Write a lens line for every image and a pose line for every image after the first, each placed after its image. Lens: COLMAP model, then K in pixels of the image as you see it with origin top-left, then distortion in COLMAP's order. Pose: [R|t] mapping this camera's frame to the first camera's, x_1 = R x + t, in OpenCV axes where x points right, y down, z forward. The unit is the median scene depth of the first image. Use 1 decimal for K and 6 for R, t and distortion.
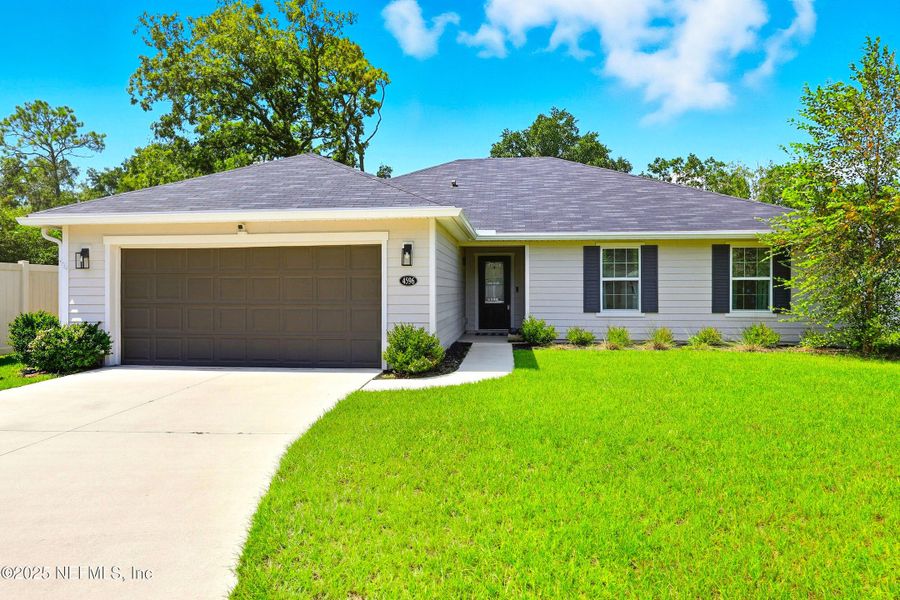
lens RADIAL K [[544.7, 0, 450.0], [0, 544.7, 300.0], [0, 0, 1]] dist [-0.002786, 0.000135]
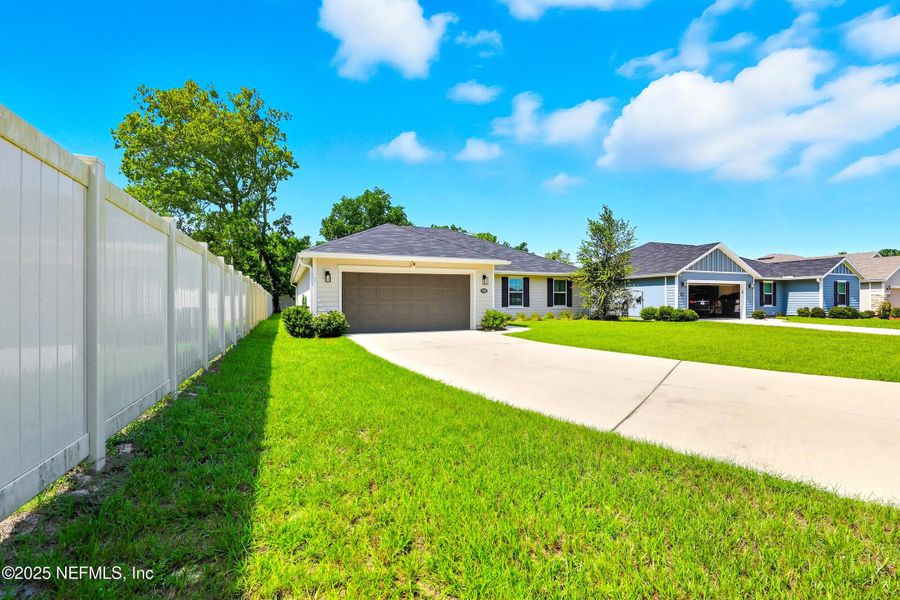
lens RADIAL K [[363.3, 0, 445.0], [0, 363.3, 300.2], [0, 0, 1]] dist [-0.003177, 0.000143]
pose [[0.882248, 0.002961, 0.470777, -0.666927], [0.007076, 0.999784, -0.019548, 0.023654], [-0.470733, 0.020578, 0.882036, -0.201760]]
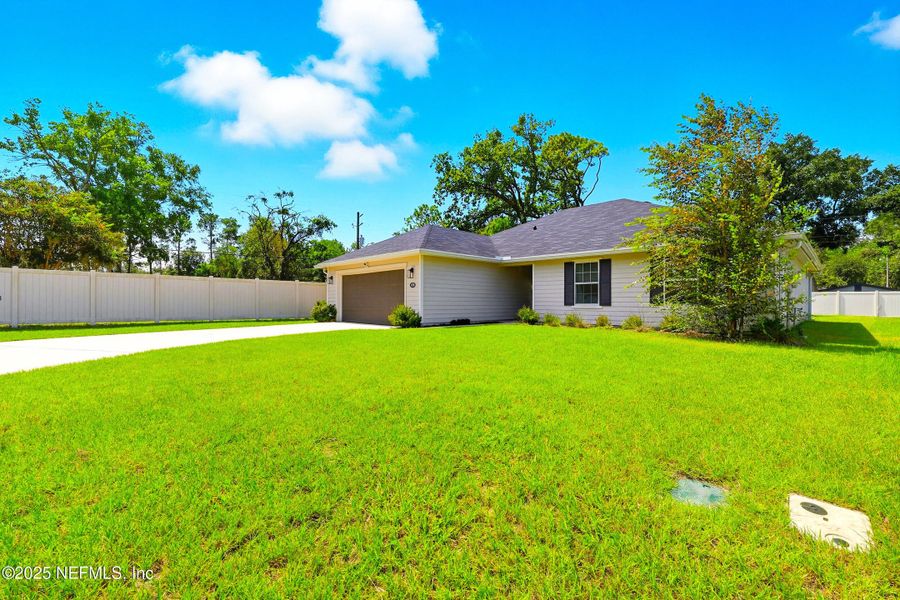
lens RADIAL K [[378.1, 0, 460.3], [0, 378.1, 303.3], [0, 0, 1]] dist [-0.001886, -0.000044]
pose [[0.789998, 0.006387, -0.613076, 0.676761], [-0.014809, 0.999853, -0.008666, 0.031369], [0.612930, 0.015925, 0.789977, -0.029800]]
